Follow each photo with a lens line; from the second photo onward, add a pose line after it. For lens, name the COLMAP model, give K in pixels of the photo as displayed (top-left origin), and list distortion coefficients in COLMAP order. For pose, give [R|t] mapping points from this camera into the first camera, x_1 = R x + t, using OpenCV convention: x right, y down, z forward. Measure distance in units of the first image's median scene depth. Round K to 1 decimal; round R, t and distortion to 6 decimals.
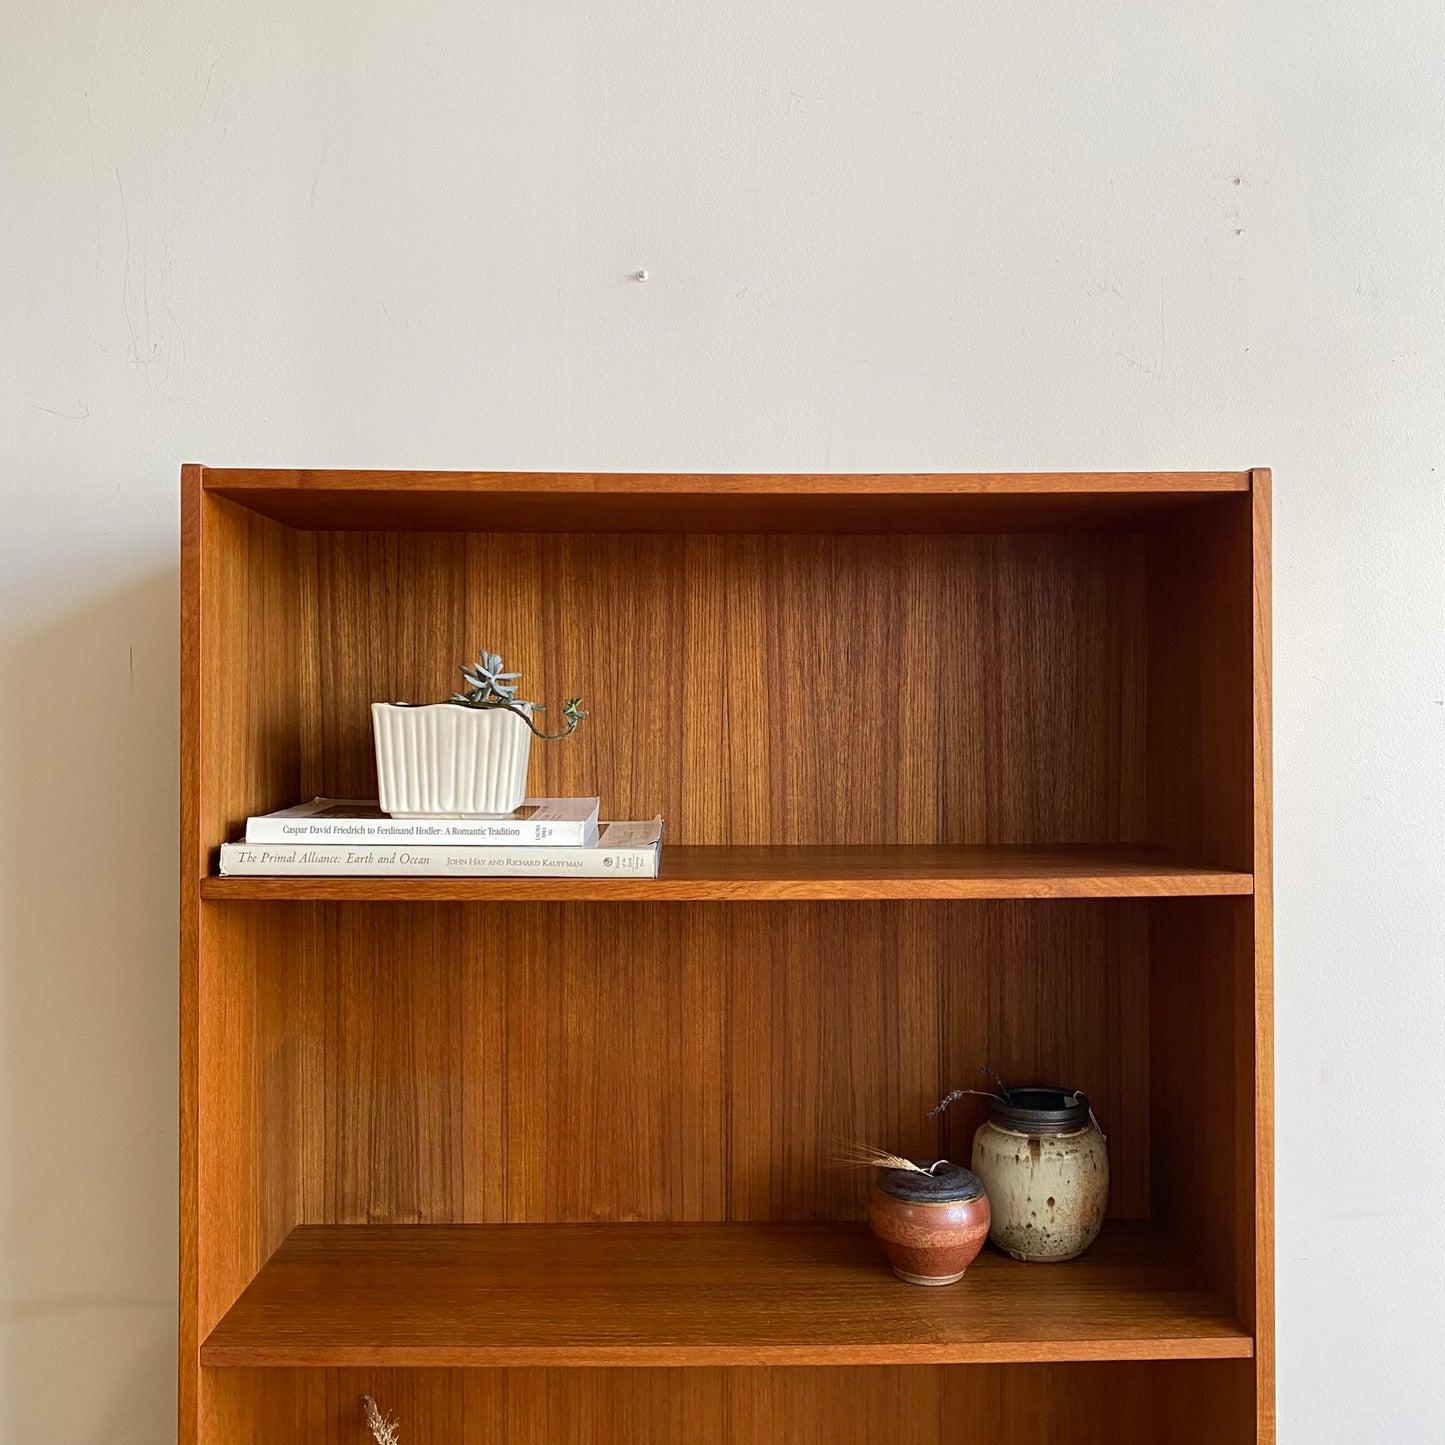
lens RADIAL K [[1500.0, 0, 739.2], [0, 1500.0, 703.9], [0, 0, 1]] dist [0.203159, -0.603499]
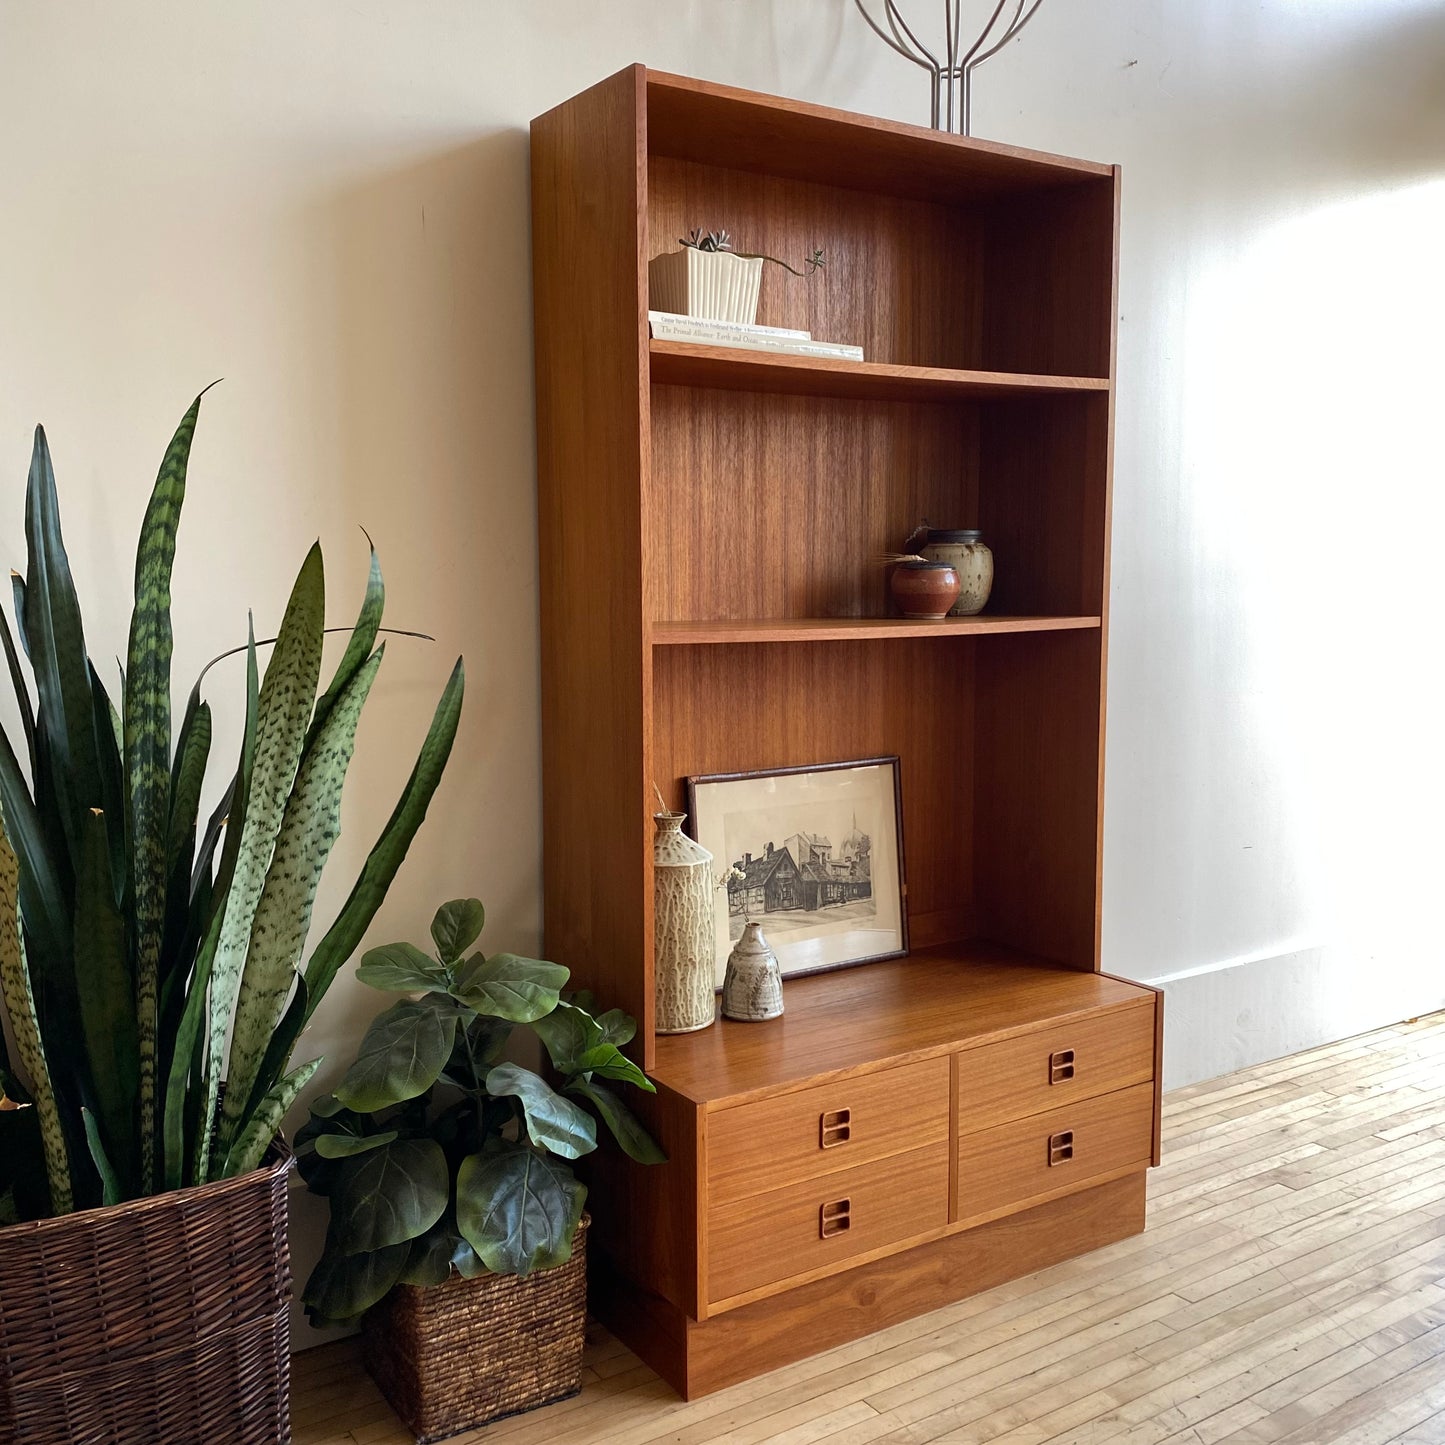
lens RADIAL K [[1453.0, 0, 722.5], [0, 1453.0, 722.5], [0, 0, 1]] dist [0.179205, -0.494463]
pose [[0.845831, -0.060898, 0.529964, -0.911557], [0.001196, 0.993677, 0.112275, 0.276350], [-0.533450, -0.094332, 0.840555, -0.300365]]
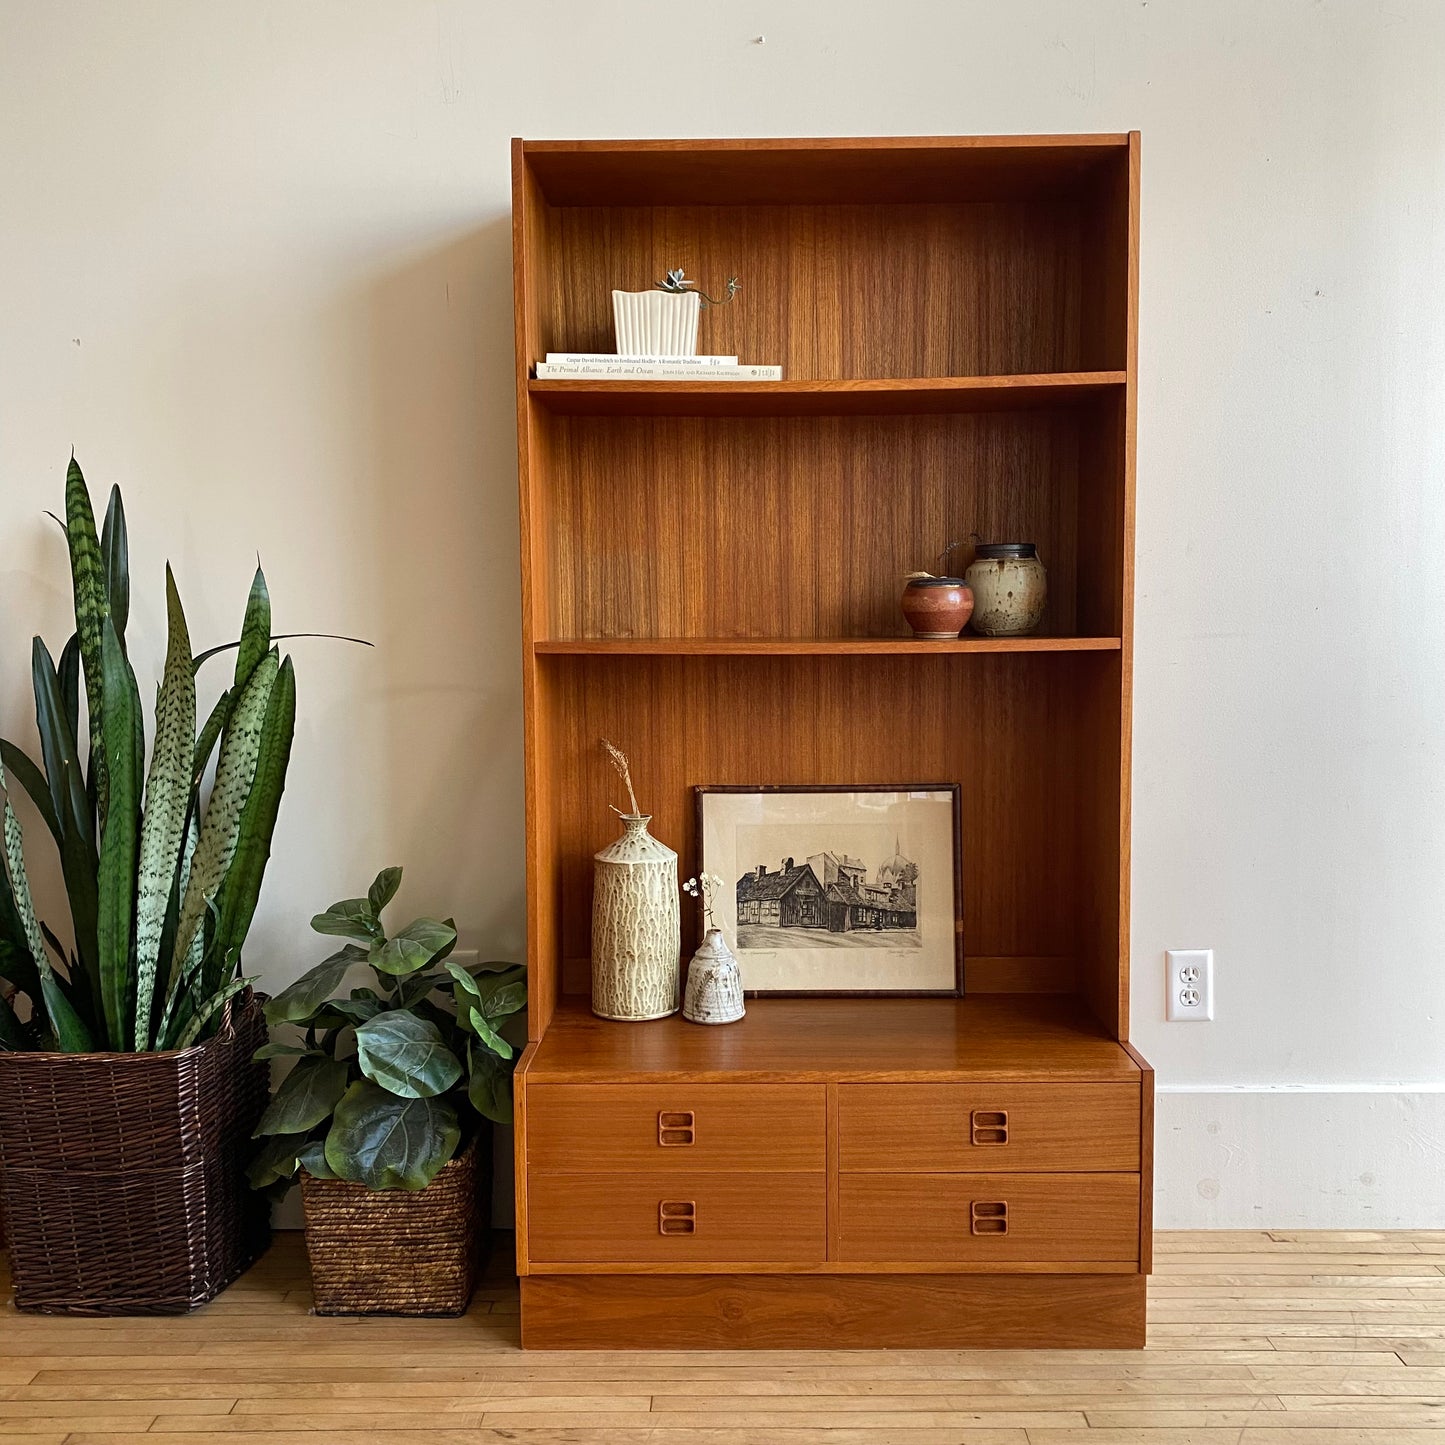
lens RADIAL K [[1453.0, 0, 722.5], [0, 1453.0, 722.5], [0, 0, 1]] dist [0.179205, -0.494463]
pose [[0.999281, -0.004821, -0.037613, -0.050963], [0.007837, 0.996727, 0.080462, 0.306073], [0.037102, -0.080699, 0.996048, -0.594304]]
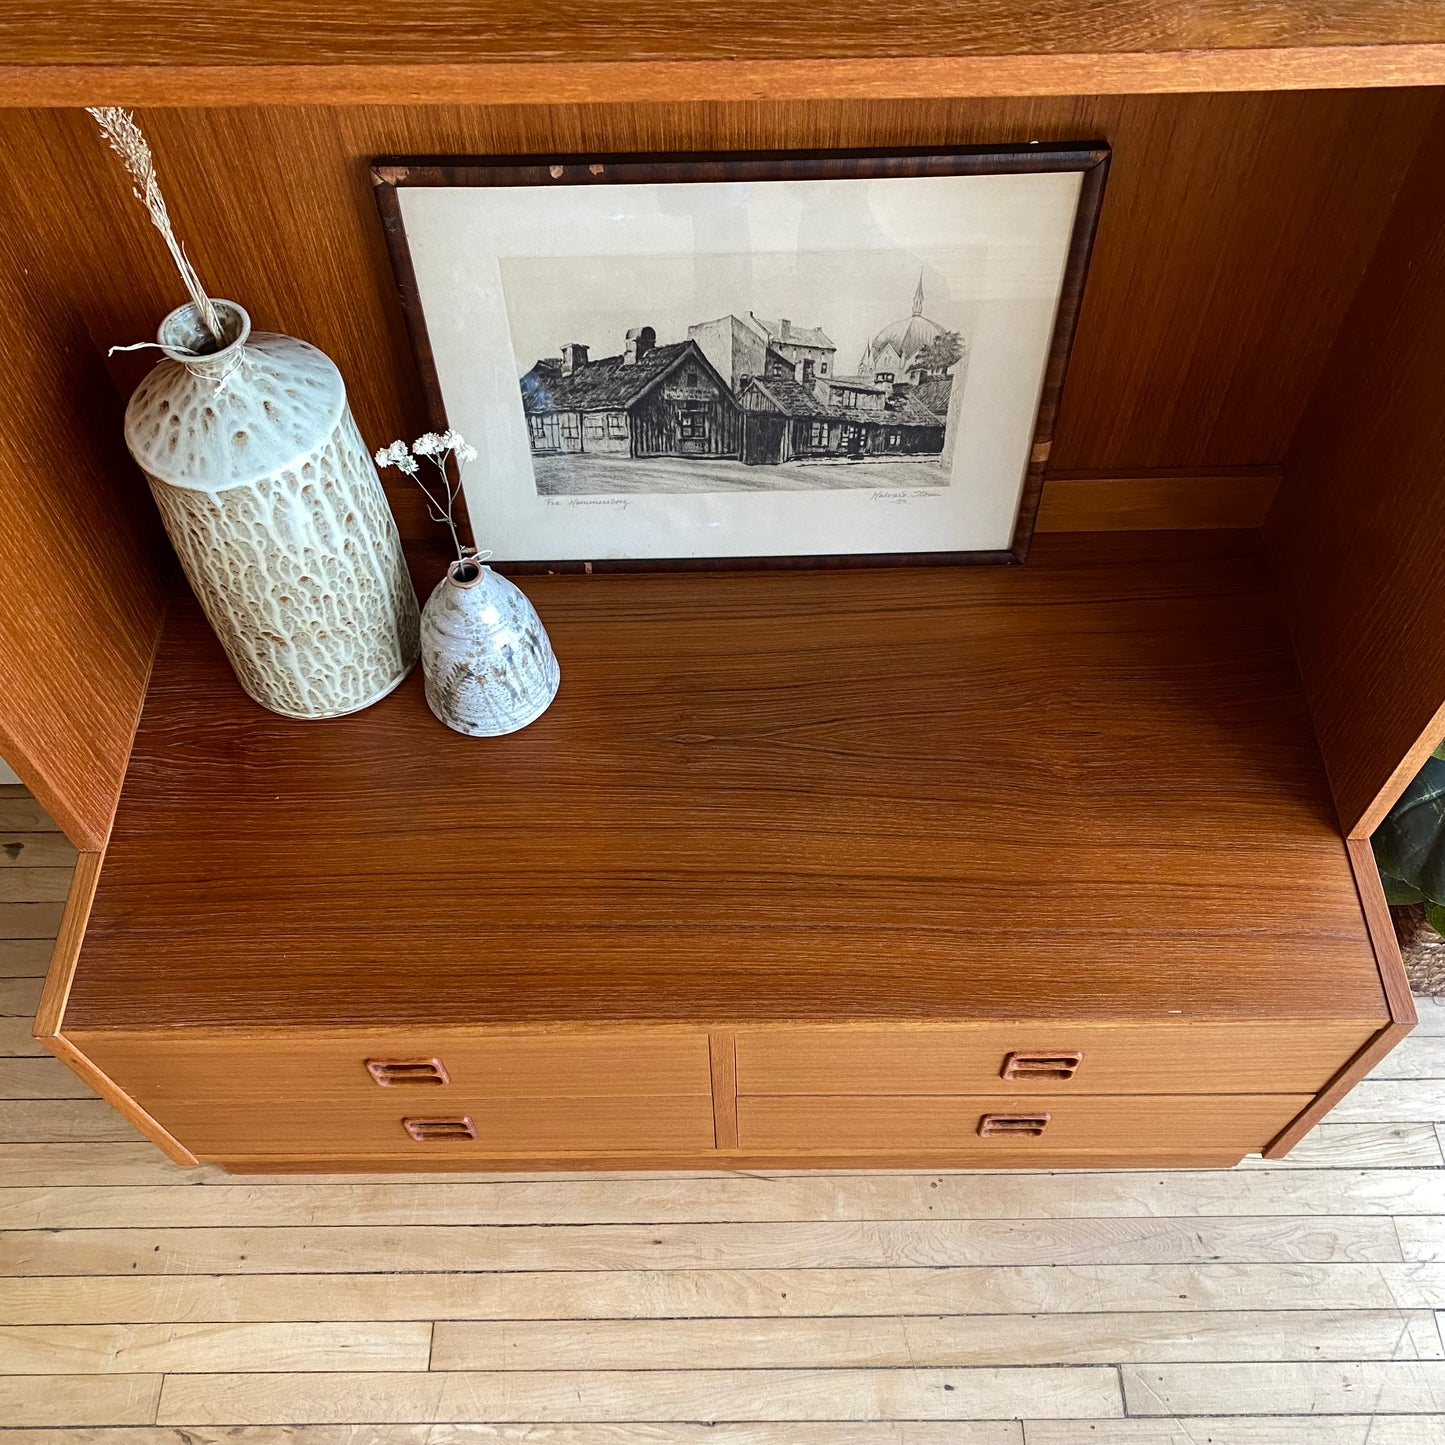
lens RADIAL K [[1459.2, 0, 725.2], [0, 1459.2, 702.4], [0, 0, 1]] dist [0.140861, -0.366713]
pose [[0.999698, 0.007059, -0.023531, 0.012981], [0.015828, 0.547456, 0.836685, 0.135719], [0.018789, -0.836805, 0.547179, 0.499944]]
